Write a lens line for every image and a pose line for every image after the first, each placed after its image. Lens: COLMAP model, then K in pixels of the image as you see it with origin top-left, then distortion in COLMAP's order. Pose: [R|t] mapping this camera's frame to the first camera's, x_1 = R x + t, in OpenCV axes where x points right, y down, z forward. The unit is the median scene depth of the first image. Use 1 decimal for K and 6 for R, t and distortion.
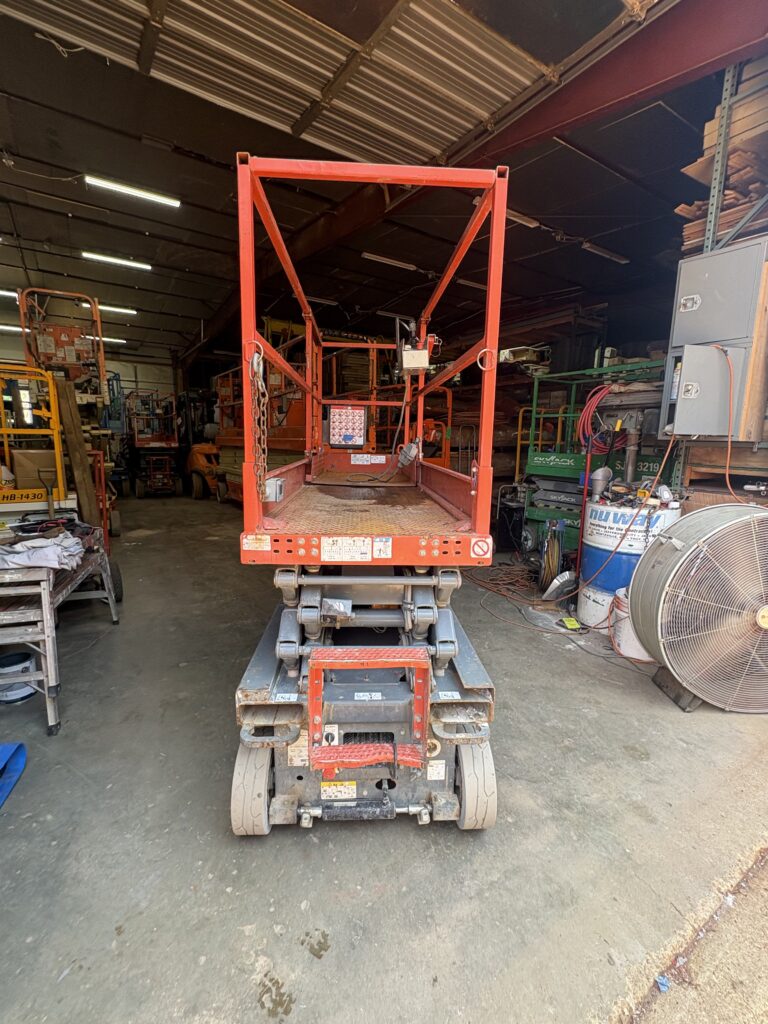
lens RADIAL K [[456.4, 0, 383.9], [0, 456.4, 517.1], [0, 0, 1]] dist [0.000452, -0.000192]
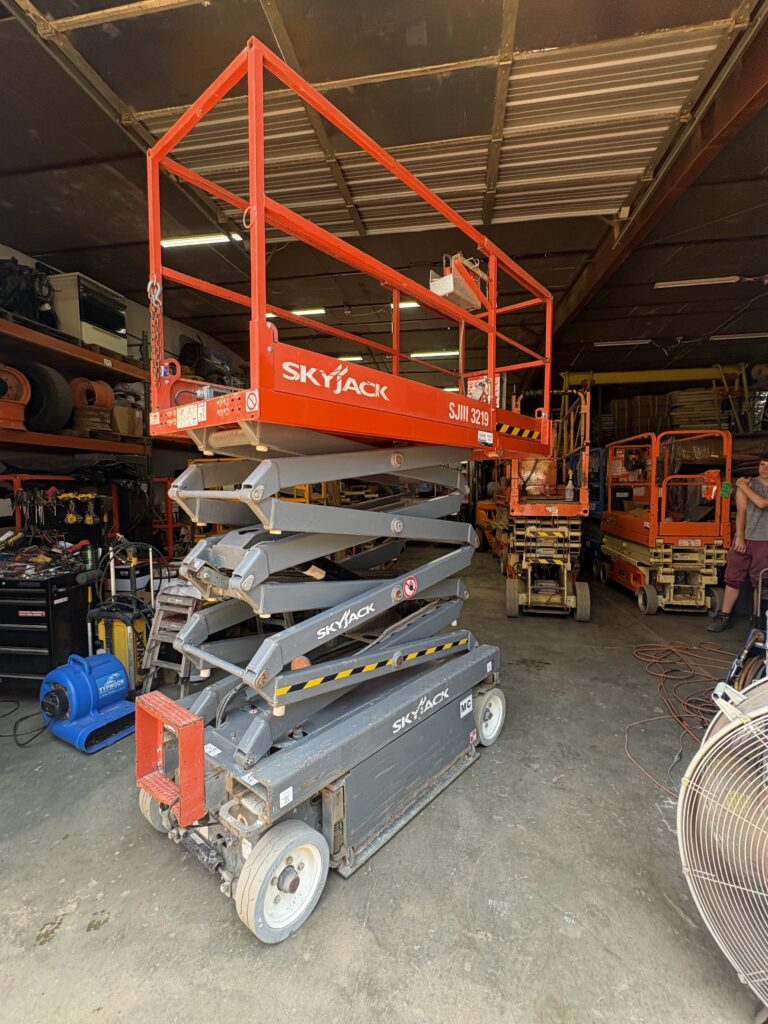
lens RADIAL K [[456.4, 0, 383.9], [0, 456.4, 517.1], [0, 0, 1]] dist [0.000452, -0.000192]
pose [[0.732763, 0.019684, -0.680199, 0.428406], [-0.092482, 0.993188, -0.070887, -0.062067], [0.674170, 0.114850, 0.729592, 0.153913]]
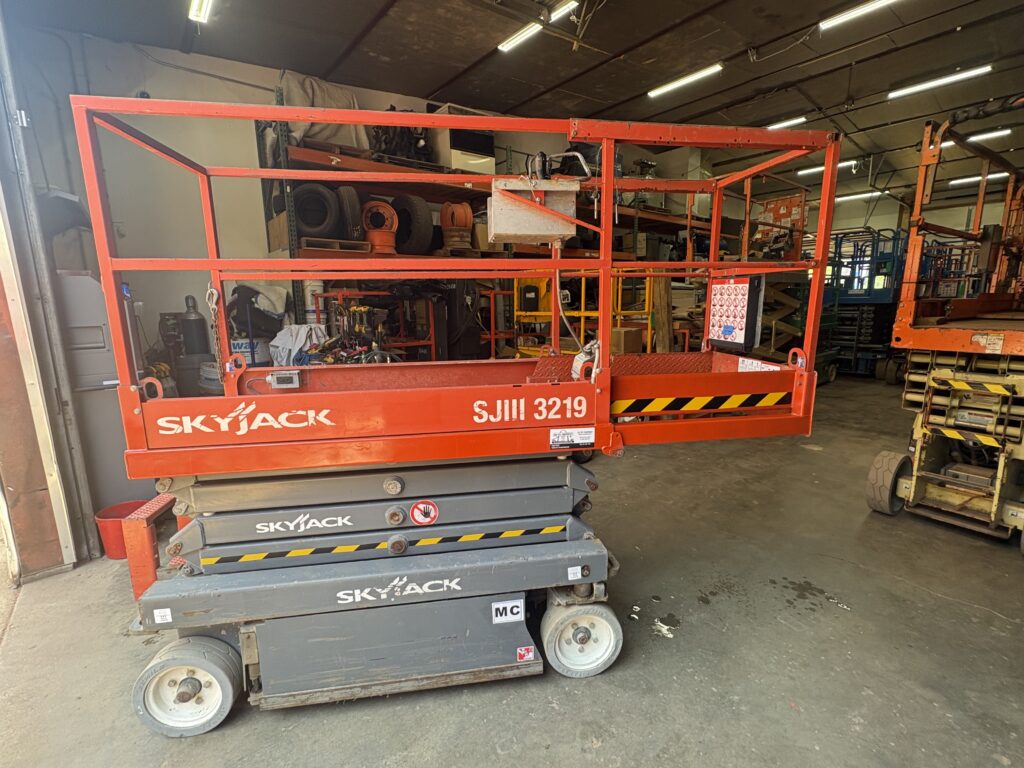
lens RADIAL K [[456.4, 0, 508.2], [0, 456.4, 389.6], [0, 0, 1]] dist [0.000452, -0.000192]
pose [[0.110526, 0.169939, -0.979237, 0.497558], [-0.151742, 0.976608, 0.152355, -0.145189], [0.982221, 0.131752, 0.133728, 0.641363]]
